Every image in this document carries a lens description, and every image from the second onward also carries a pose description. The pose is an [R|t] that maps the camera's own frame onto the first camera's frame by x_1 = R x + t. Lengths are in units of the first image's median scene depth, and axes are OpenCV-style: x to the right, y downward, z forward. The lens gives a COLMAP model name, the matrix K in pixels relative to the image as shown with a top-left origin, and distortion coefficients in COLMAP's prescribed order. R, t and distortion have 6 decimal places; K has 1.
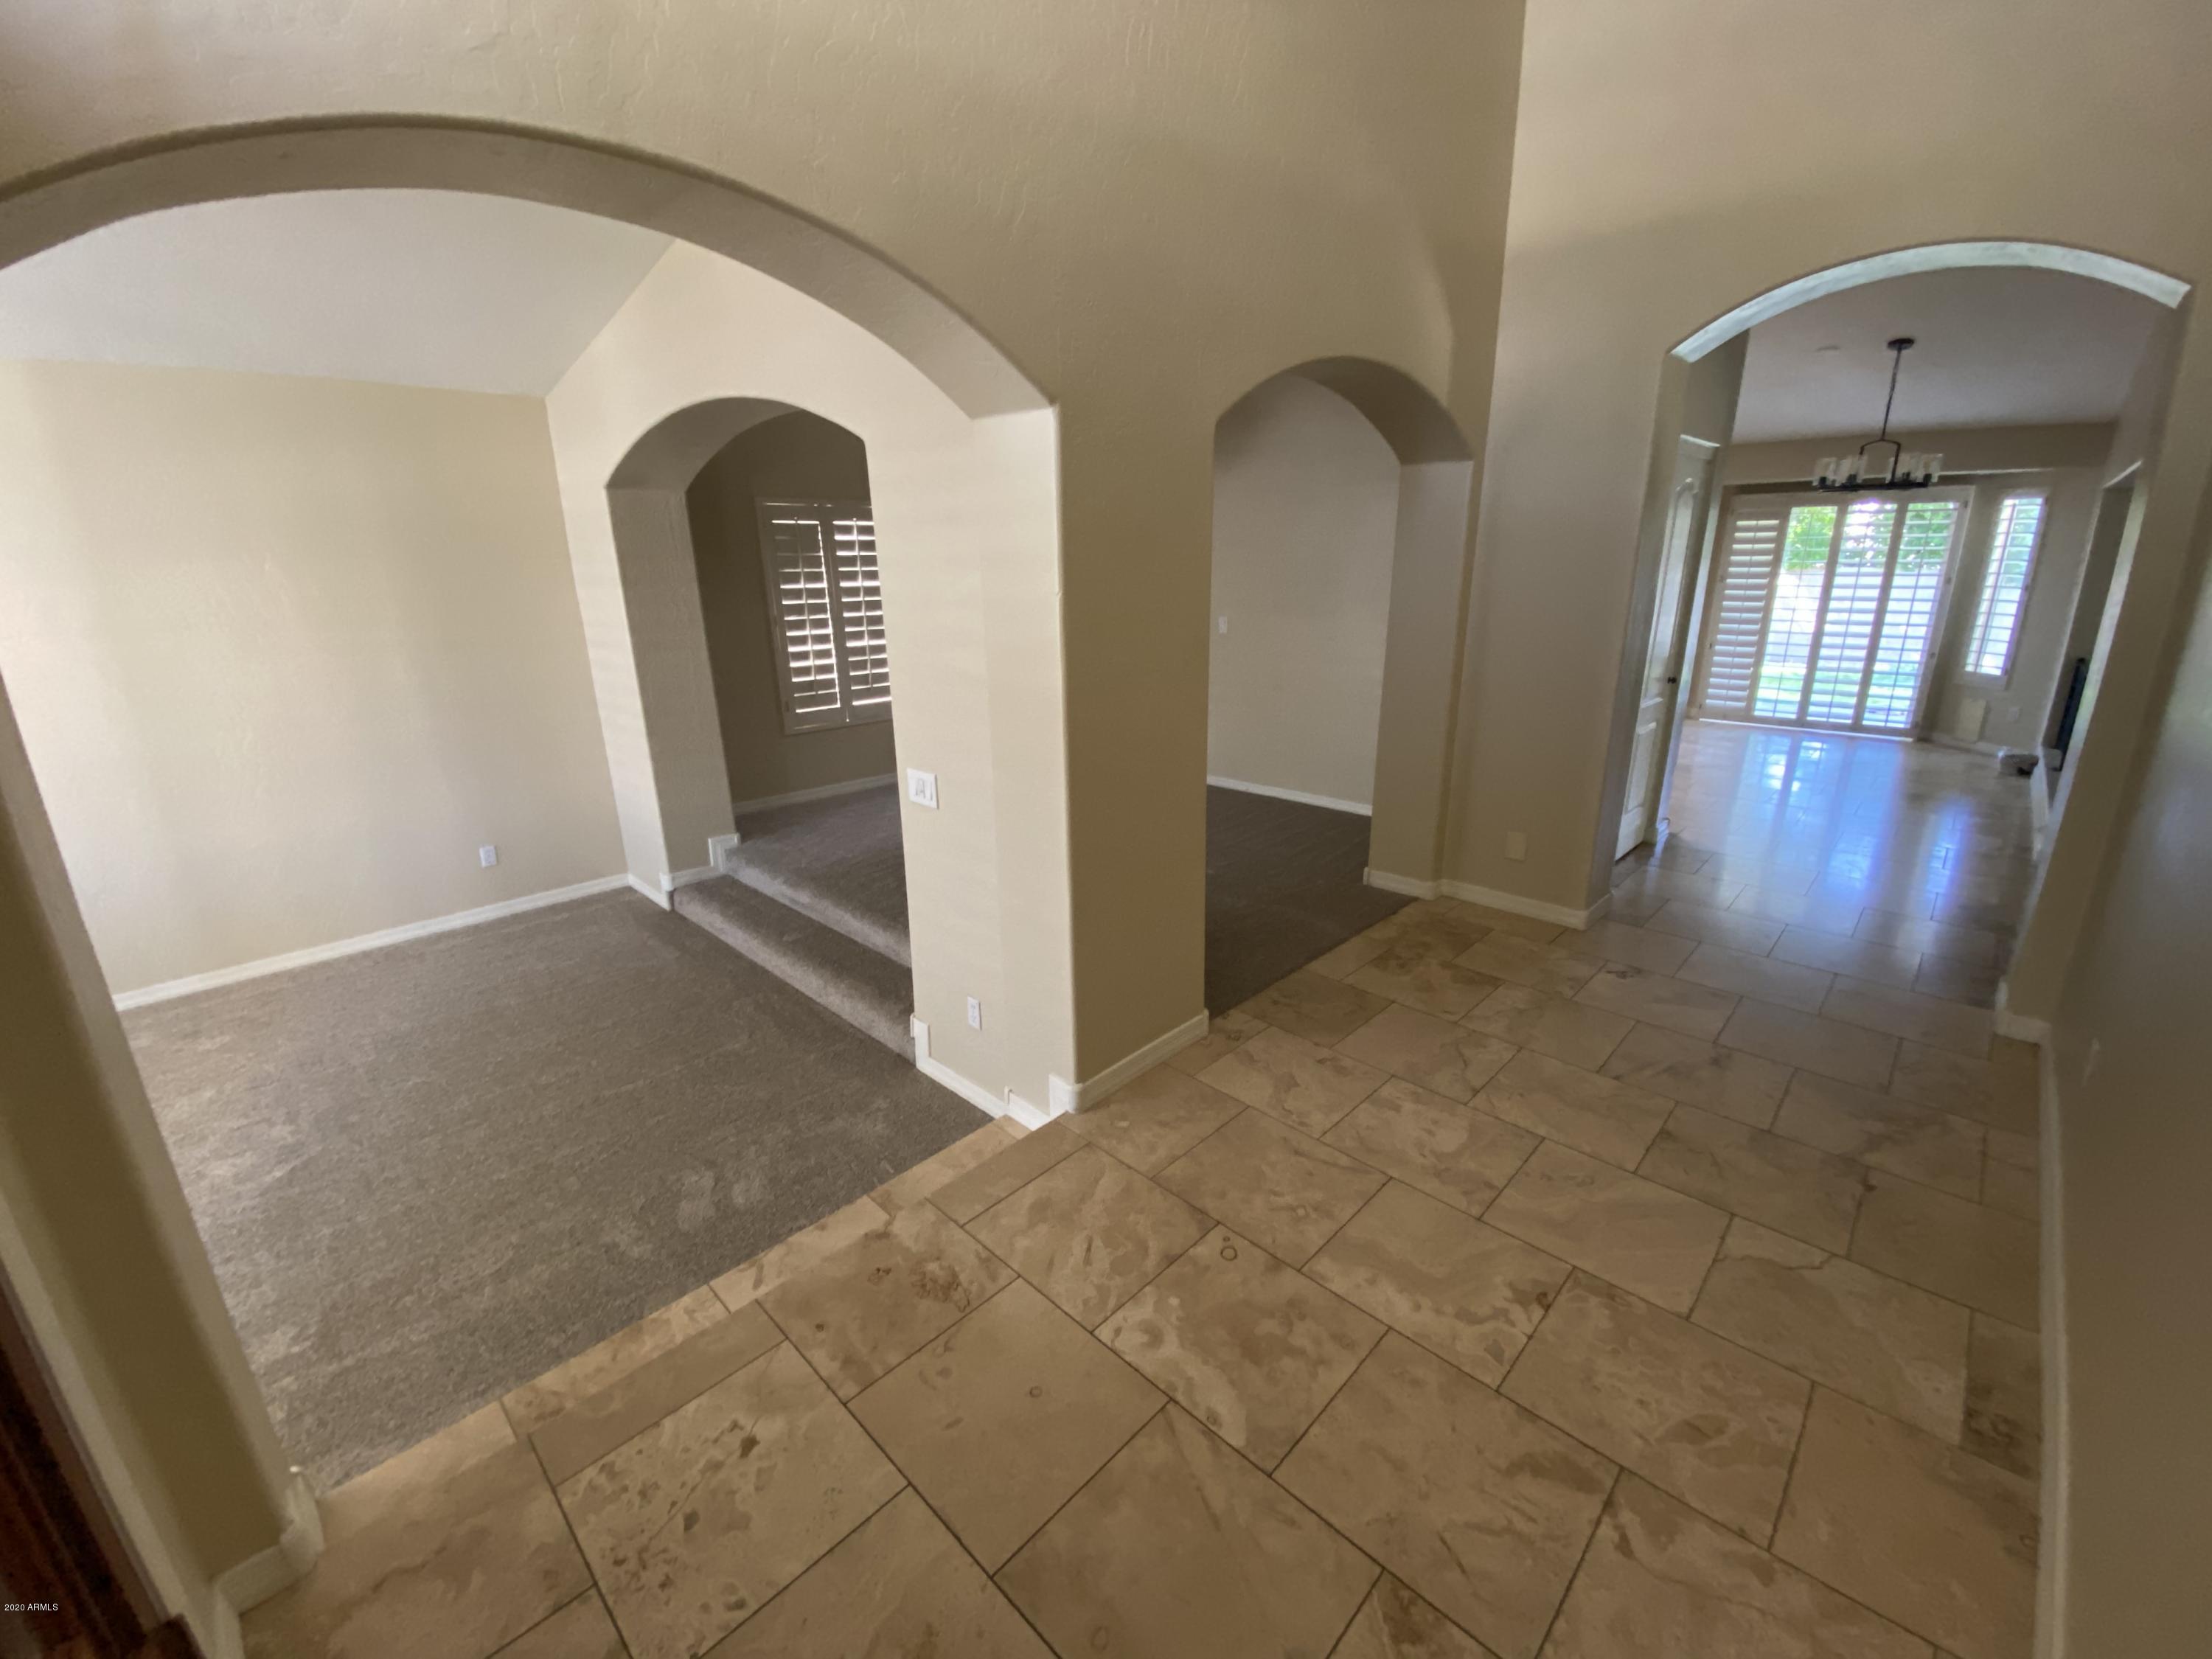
lens RADIAL K [[898.3, 0, 1104.0], [0, 898.3, 824.5], [0, 0, 1]] dist [0.033304, -0.027616]
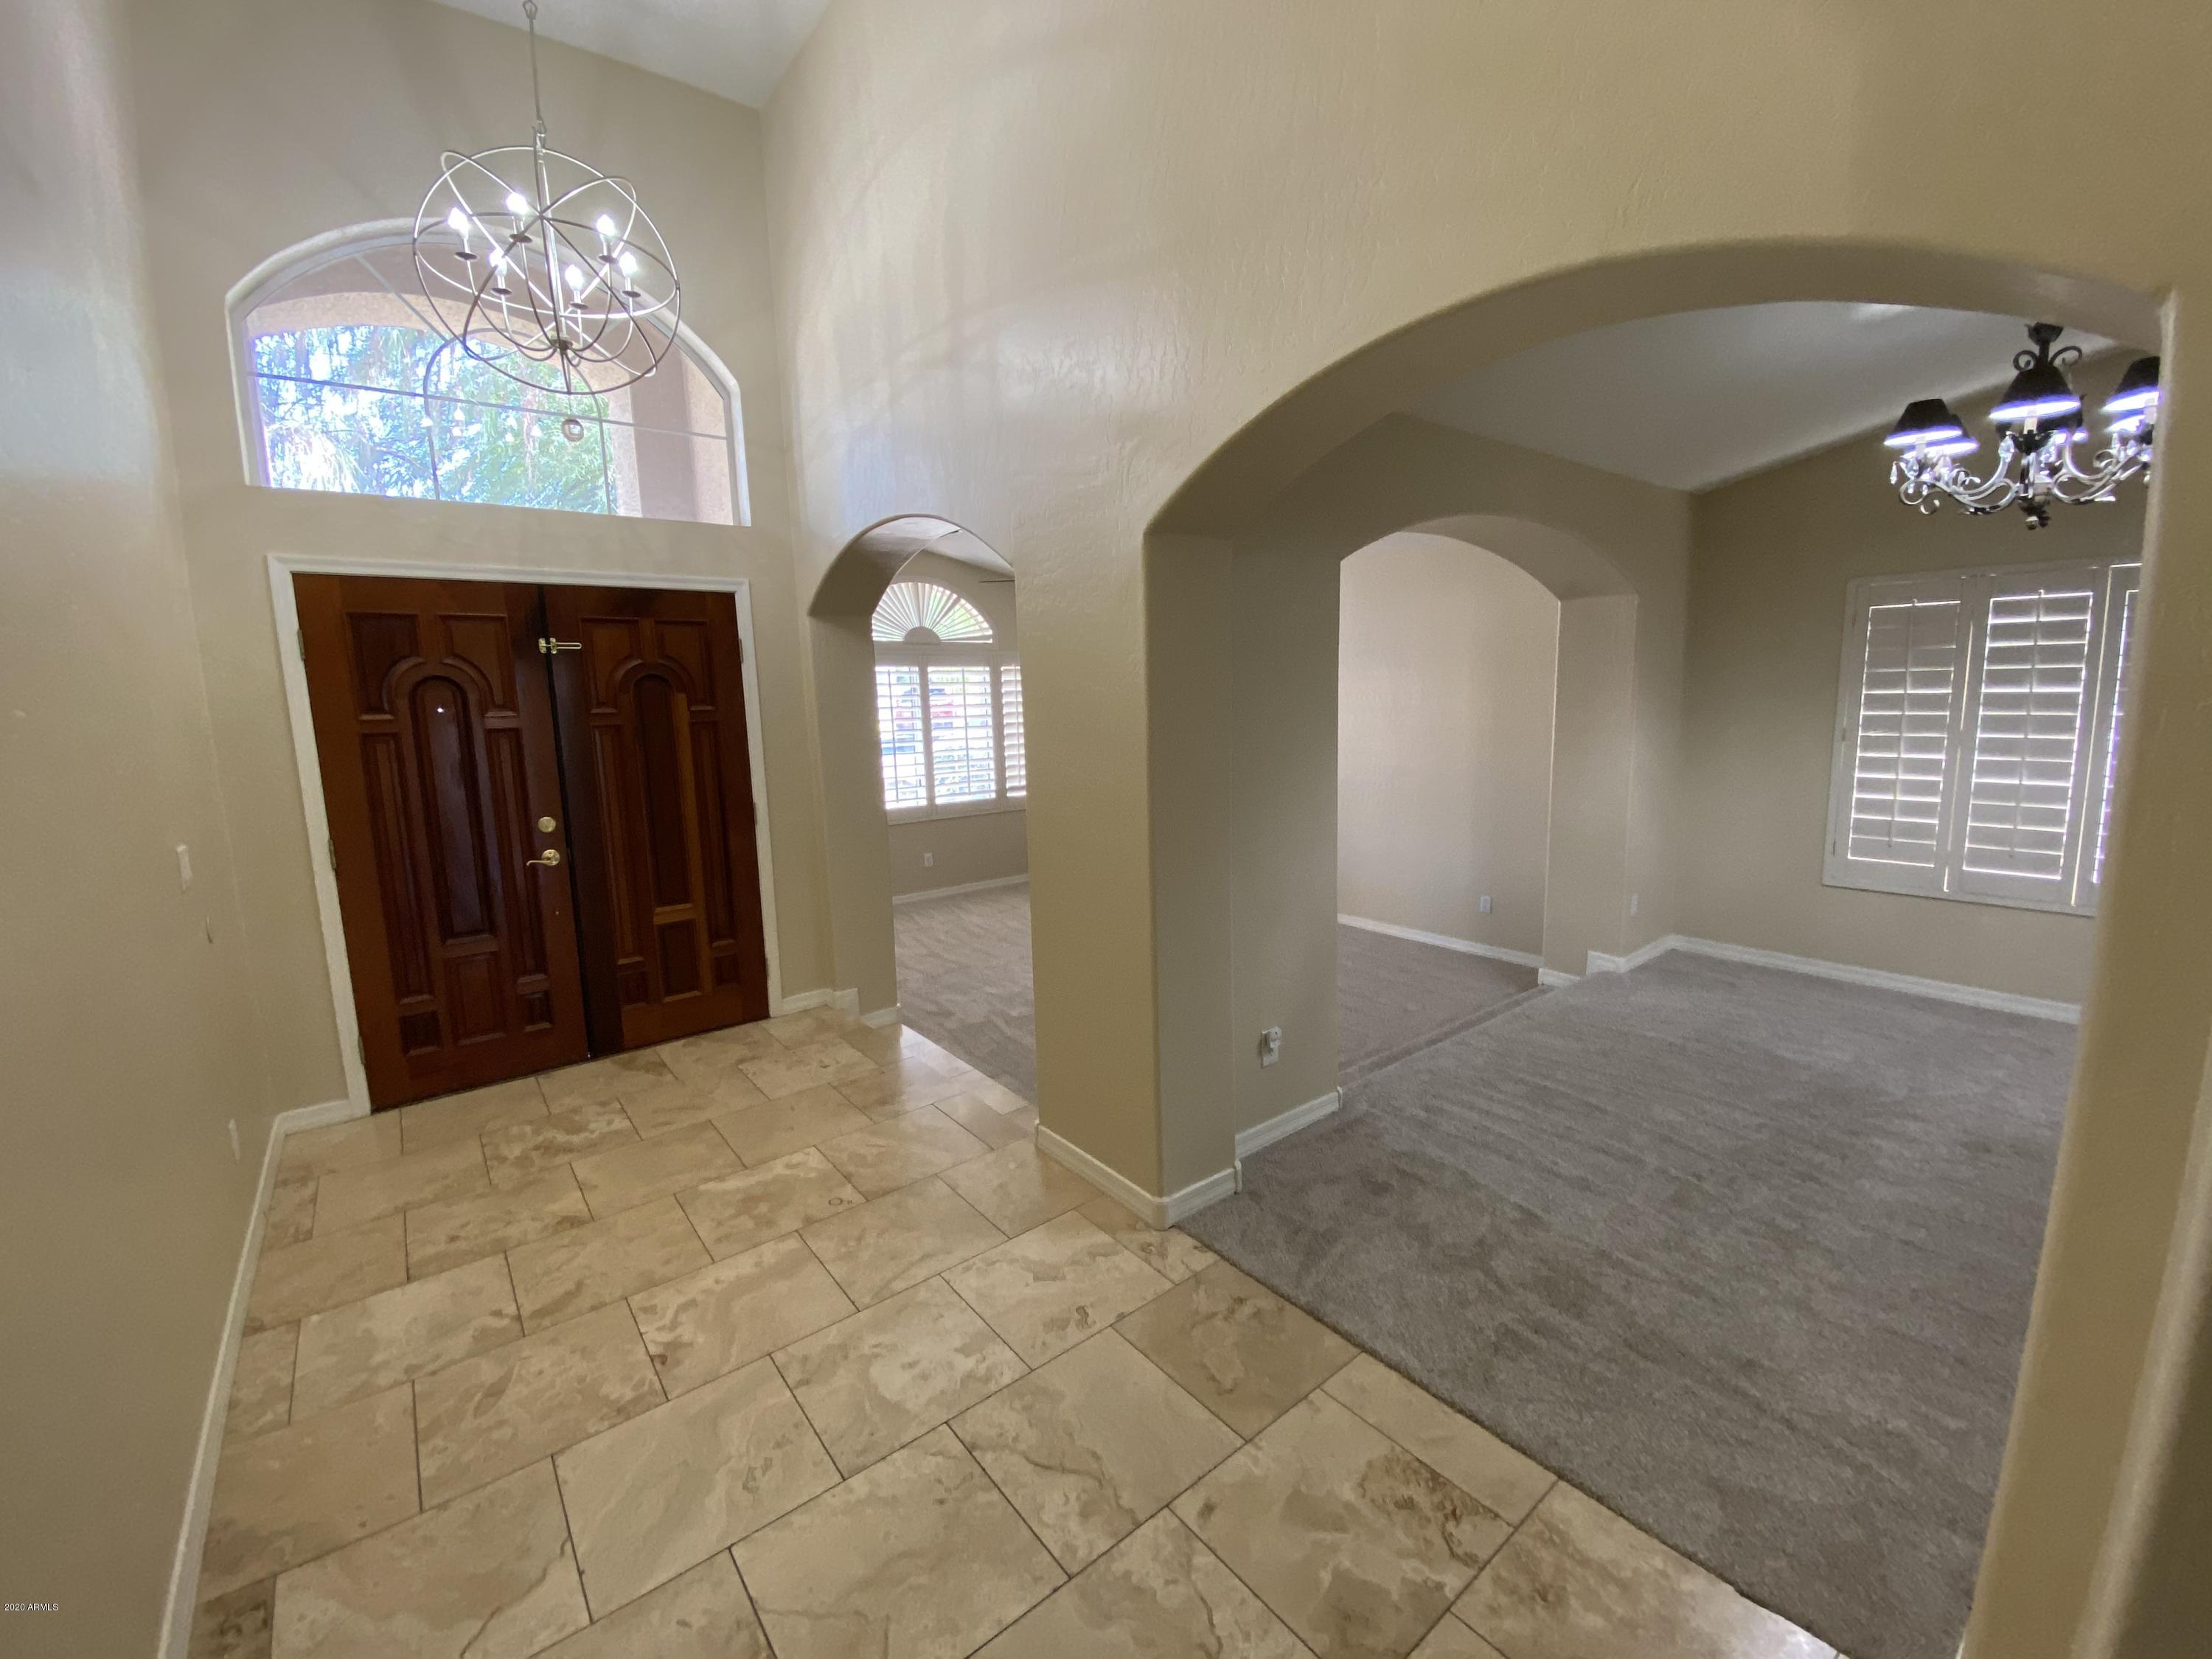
lens RADIAL K [[904.1, 0, 1099.8], [0, 904.1, 820.7], [0, 0, 1]] dist [0.012202, -0.015456]
pose [[-0.131550, 0.164932, -0.977493, 0.950910], [-0.255972, 0.946970, 0.194231, -0.294989], [0.957692, 0.275761, -0.082356, 0.987339]]
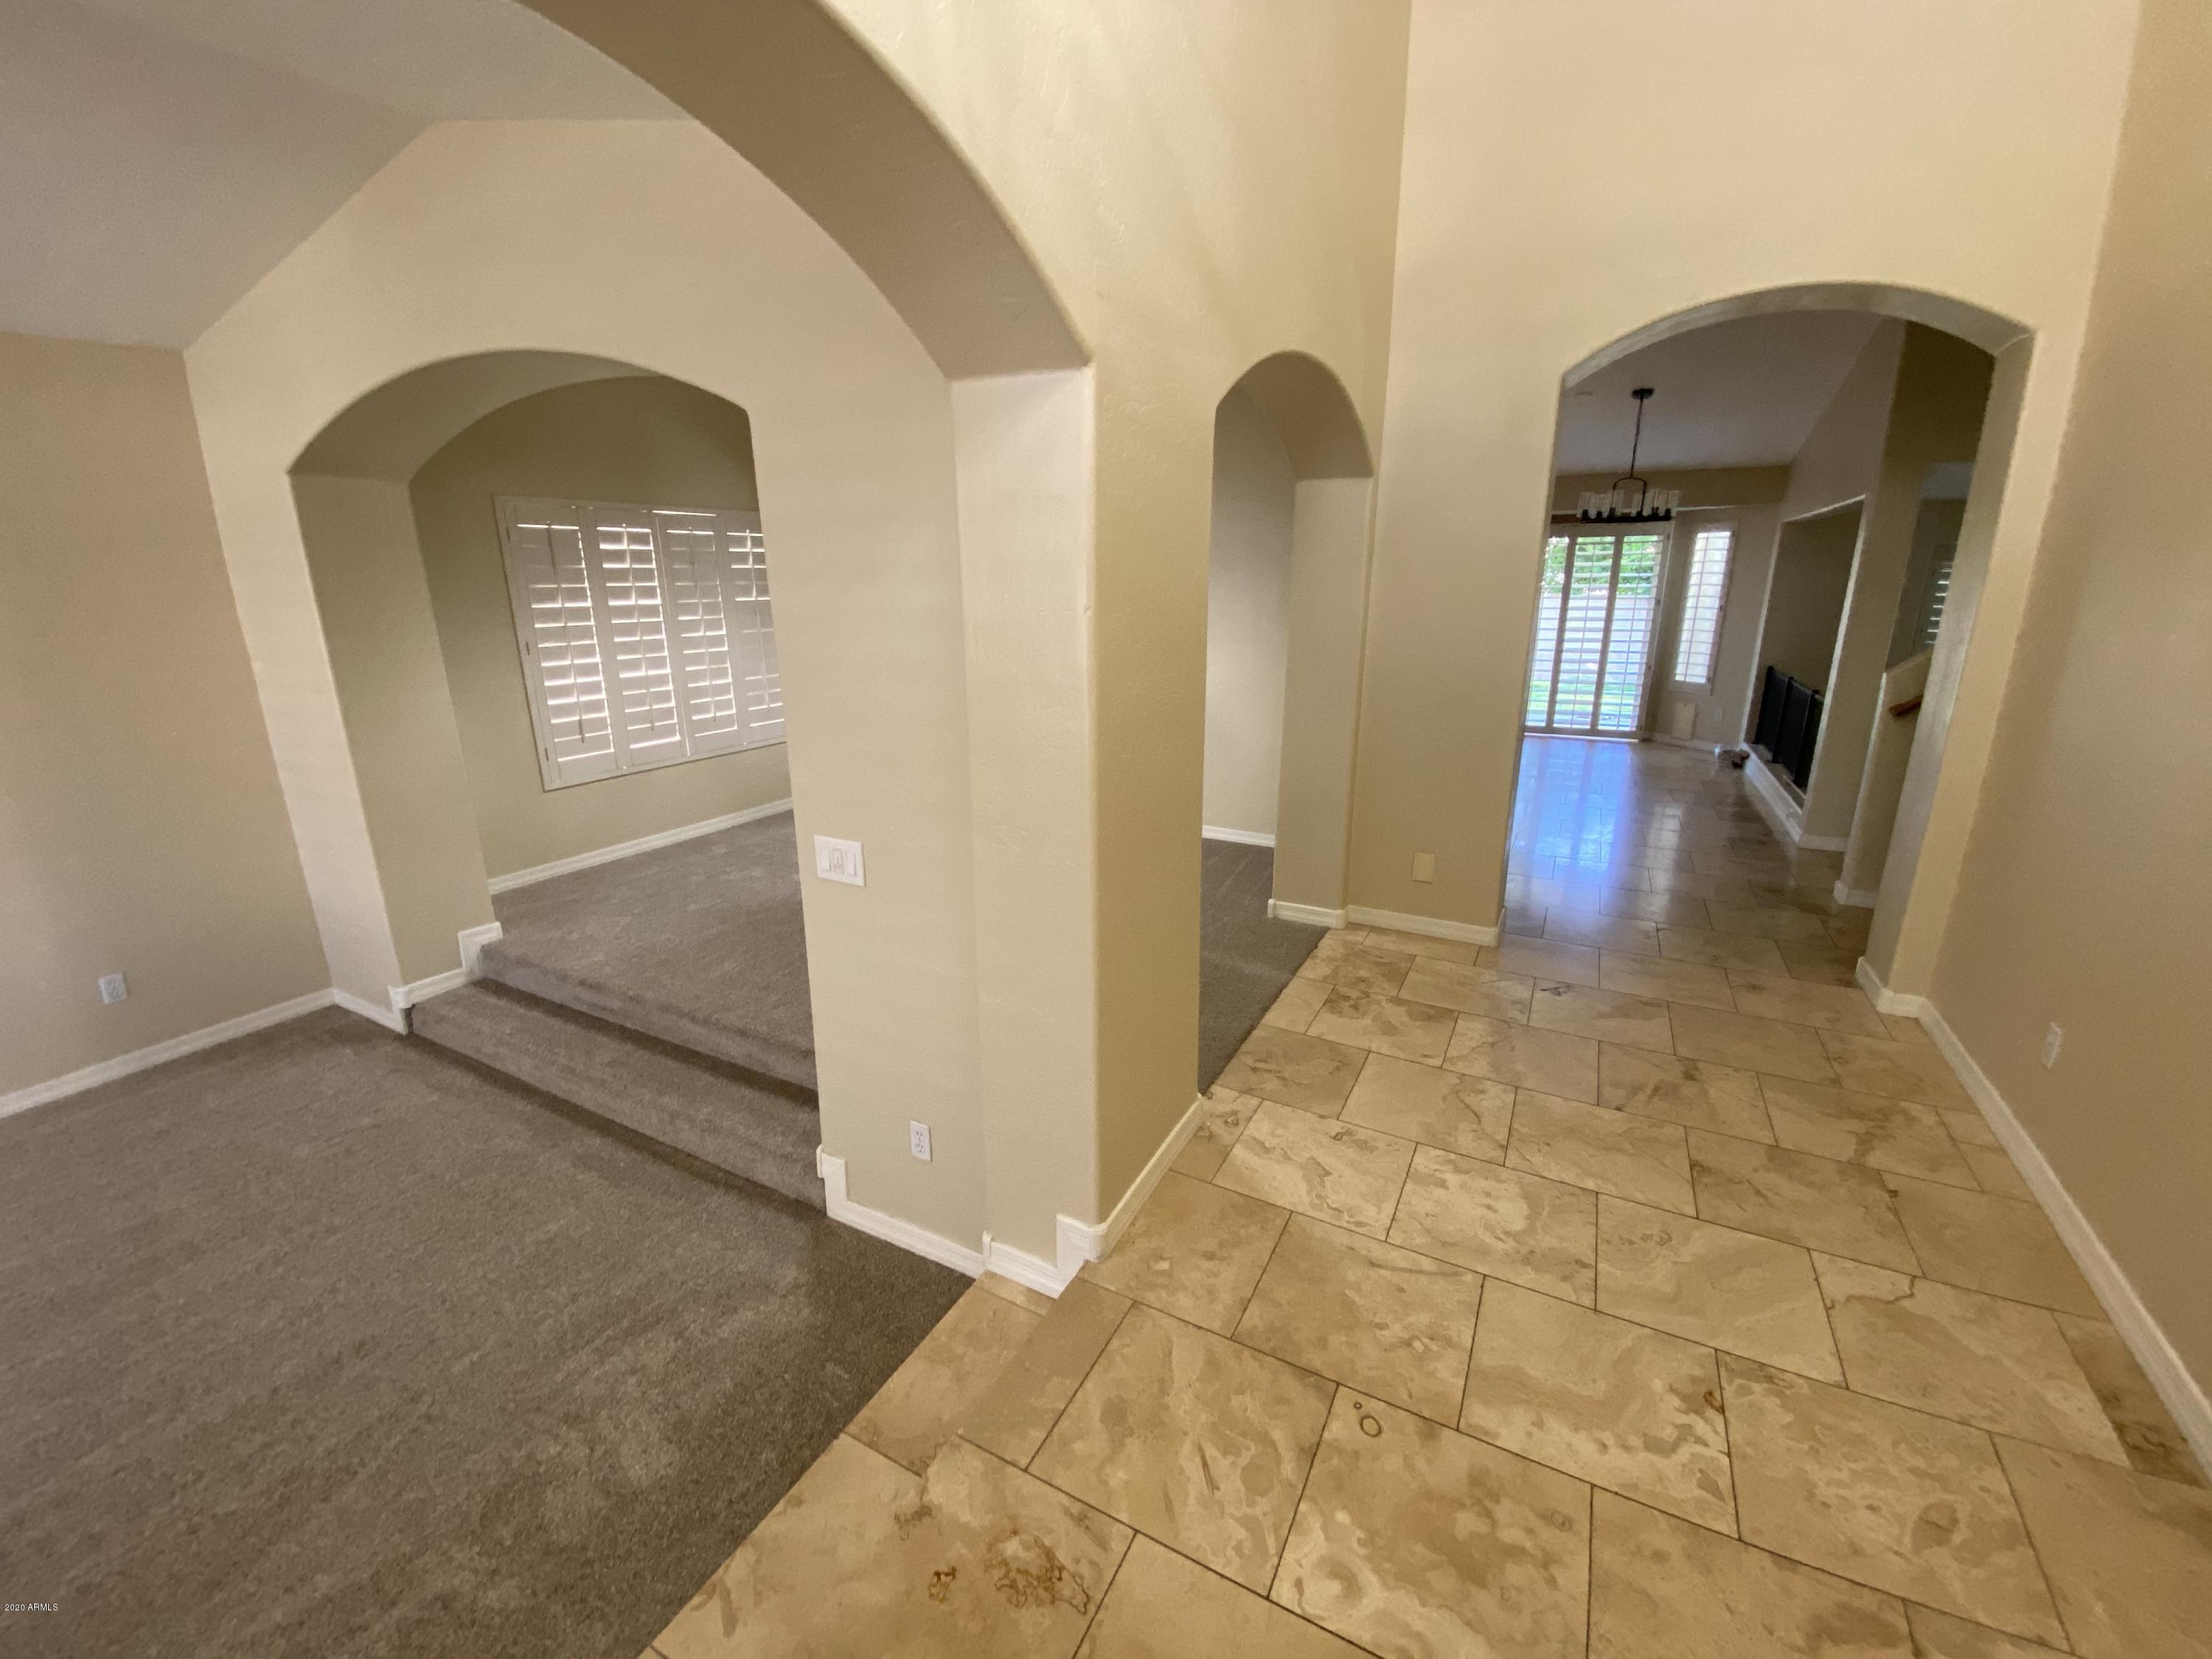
lens RADIAL K [[904.1, 0, 1099.8], [0, 904.1, 820.7], [0, 0, 1]] dist [0.012202, -0.015456]
pose [[0.960952, -0.062504, 0.269565, -0.206219], [0.070136, 0.997361, -0.018761, -0.047179], [-0.267681, 0.036935, 0.962799, 0.202299]]
